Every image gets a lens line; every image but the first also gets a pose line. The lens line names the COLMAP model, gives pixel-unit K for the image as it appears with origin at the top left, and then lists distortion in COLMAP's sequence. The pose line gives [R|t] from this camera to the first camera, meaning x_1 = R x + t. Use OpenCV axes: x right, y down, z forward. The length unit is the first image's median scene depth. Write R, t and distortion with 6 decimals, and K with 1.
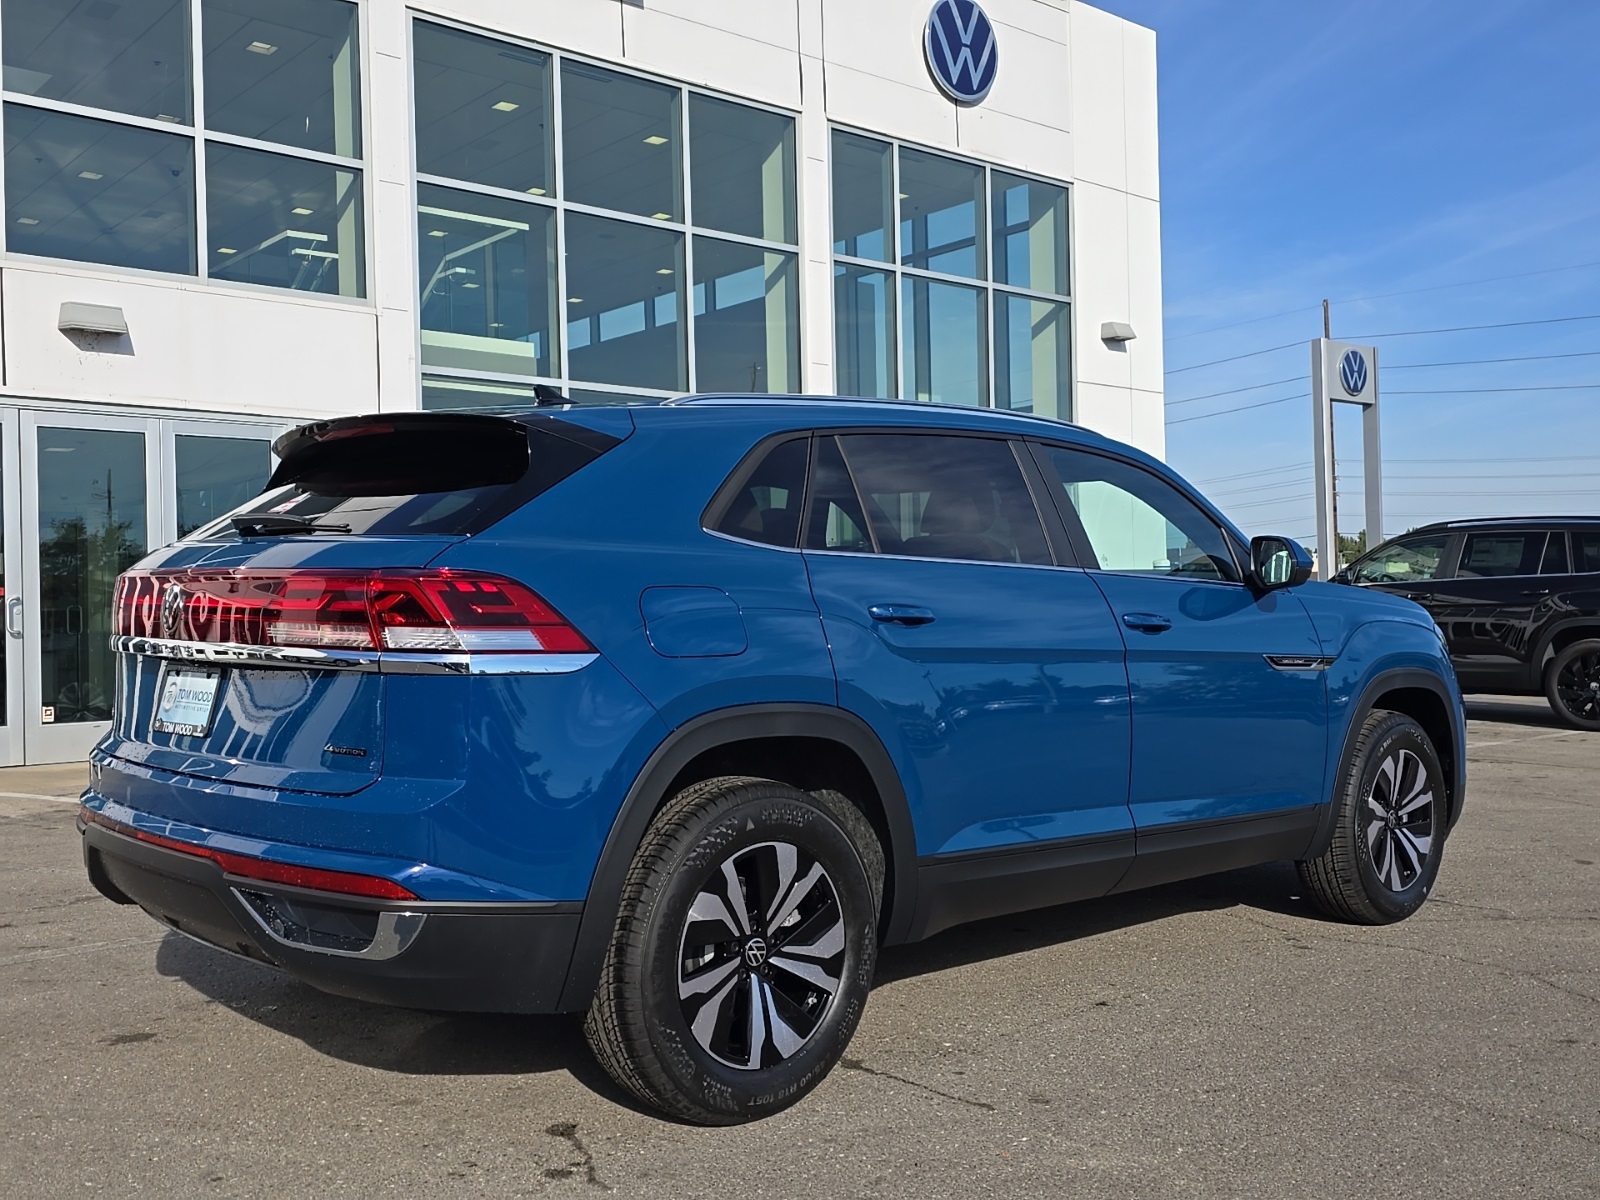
lens RADIAL K [[1545.6, 0, 792.5], [0, 1545.6, 584.9], [0, 0, 1]] dist [0.057336, -0.015324]
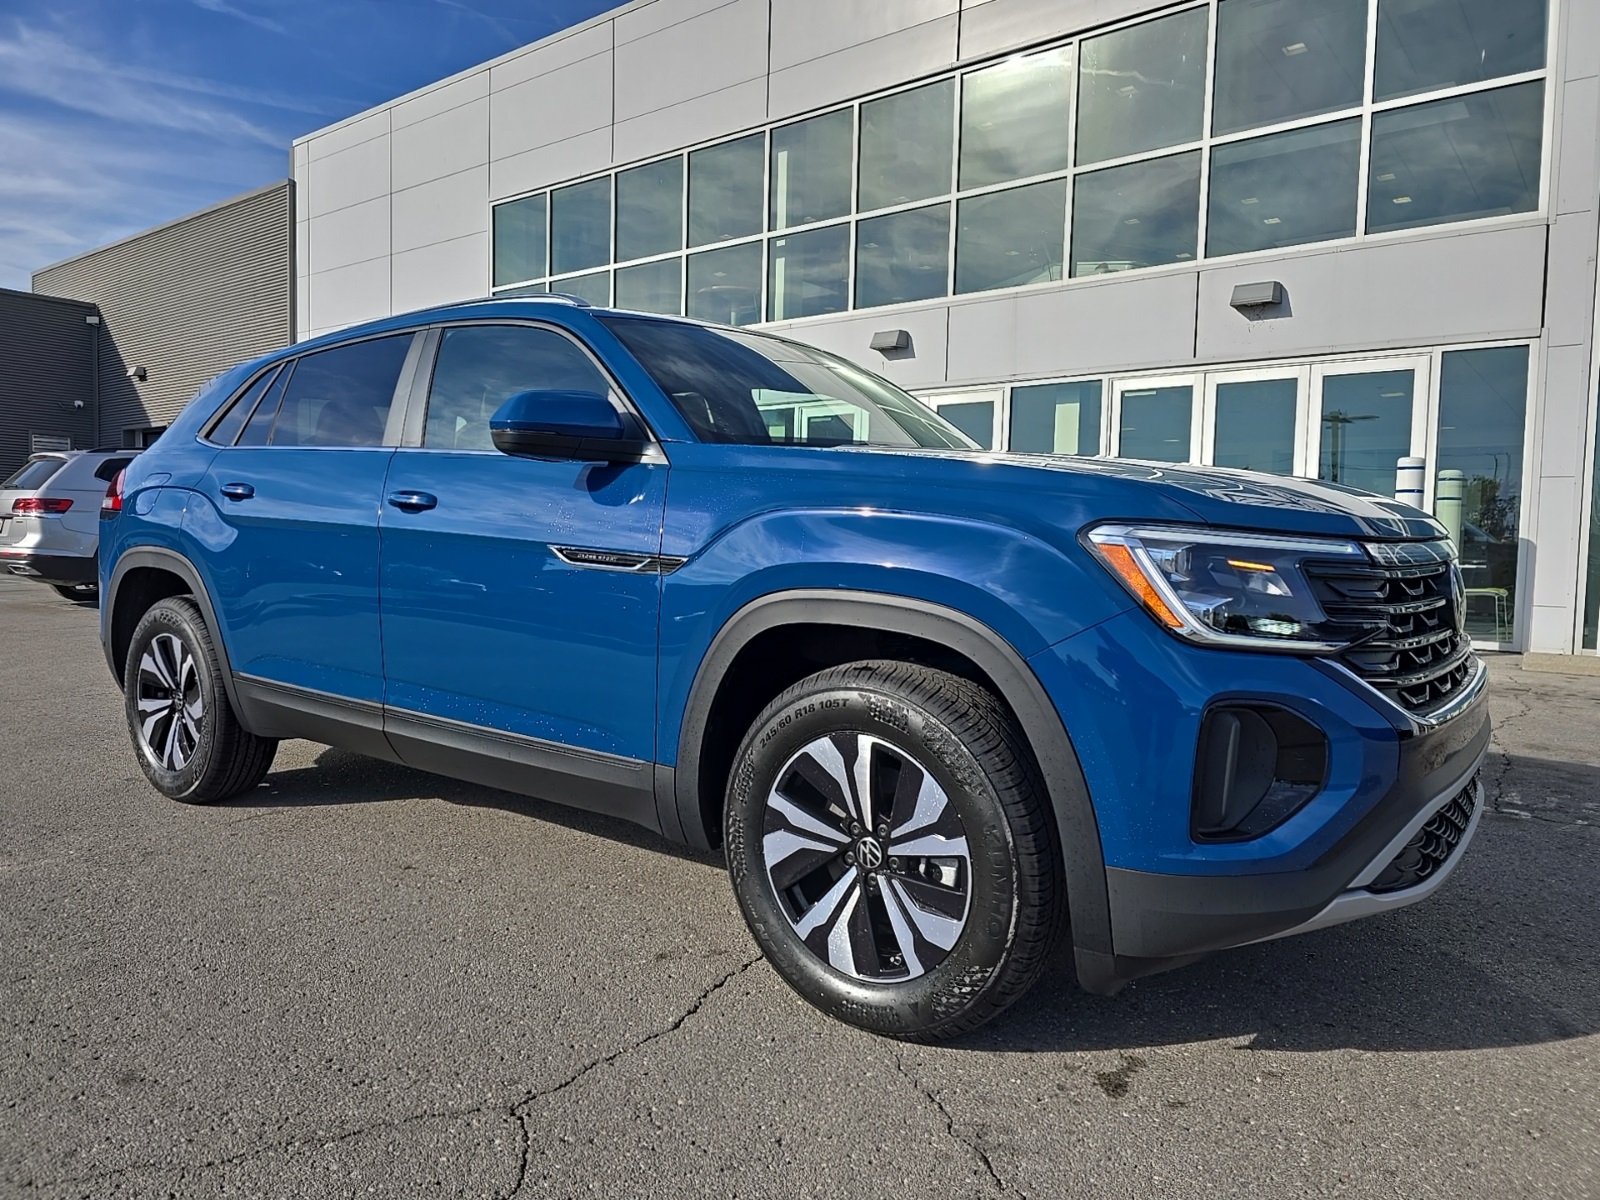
lens RADIAL K [[1092.5, 0, 800.0], [0, 1092.5, 600.0], [0, 0, 1]] dist [0.035636, -0.003378]
pose [[0.185395, 0.075551, -0.979755, 0.863868], [-0.005847, 0.997107, 0.075782, 0.029622], [0.982647, -0.008321, 0.185301, 1.013151]]
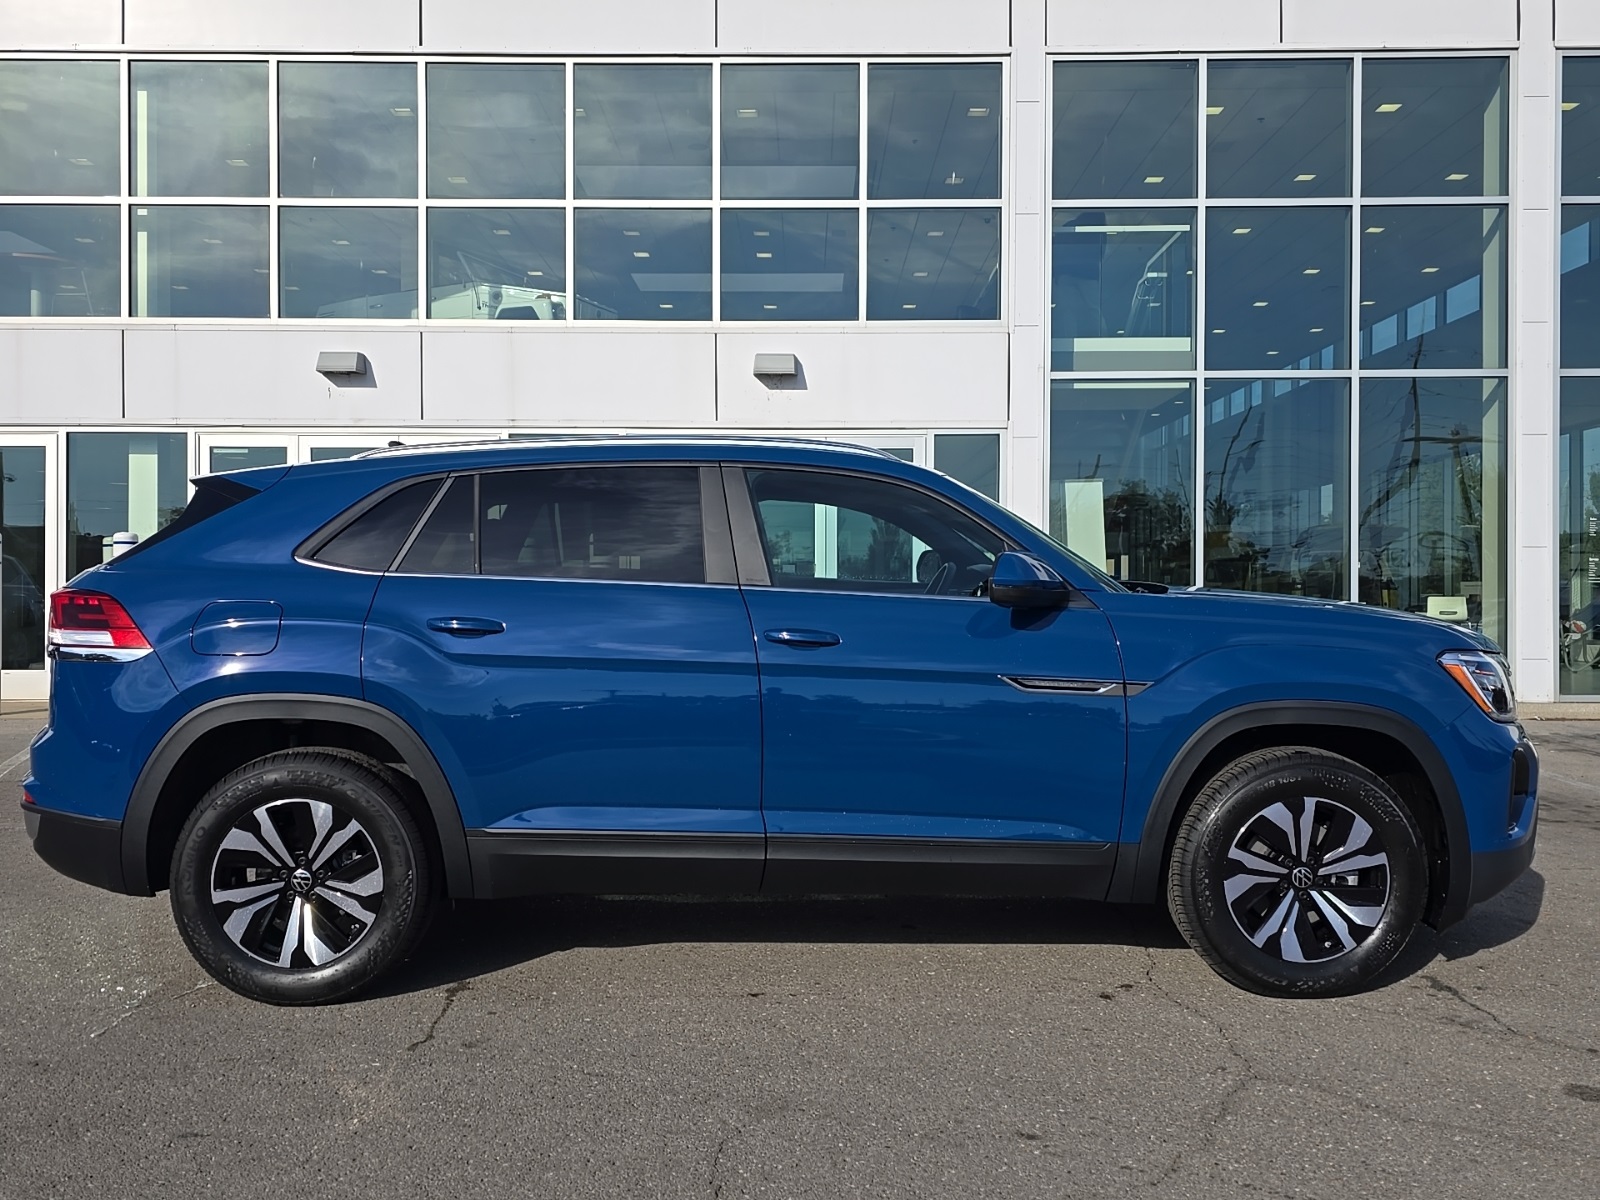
lens RADIAL K [[1401.4, 0, 800.0], [0, 1401.4, 600.0], [0, 0, 1]] dist [0.044604, -0.009034]
pose [[0.751309, 0.024700, -0.659488, 0.767095], [-0.001625, 0.999366, 0.035578, -0.031514], [0.659949, -0.025659, 0.750872, 0.275732]]
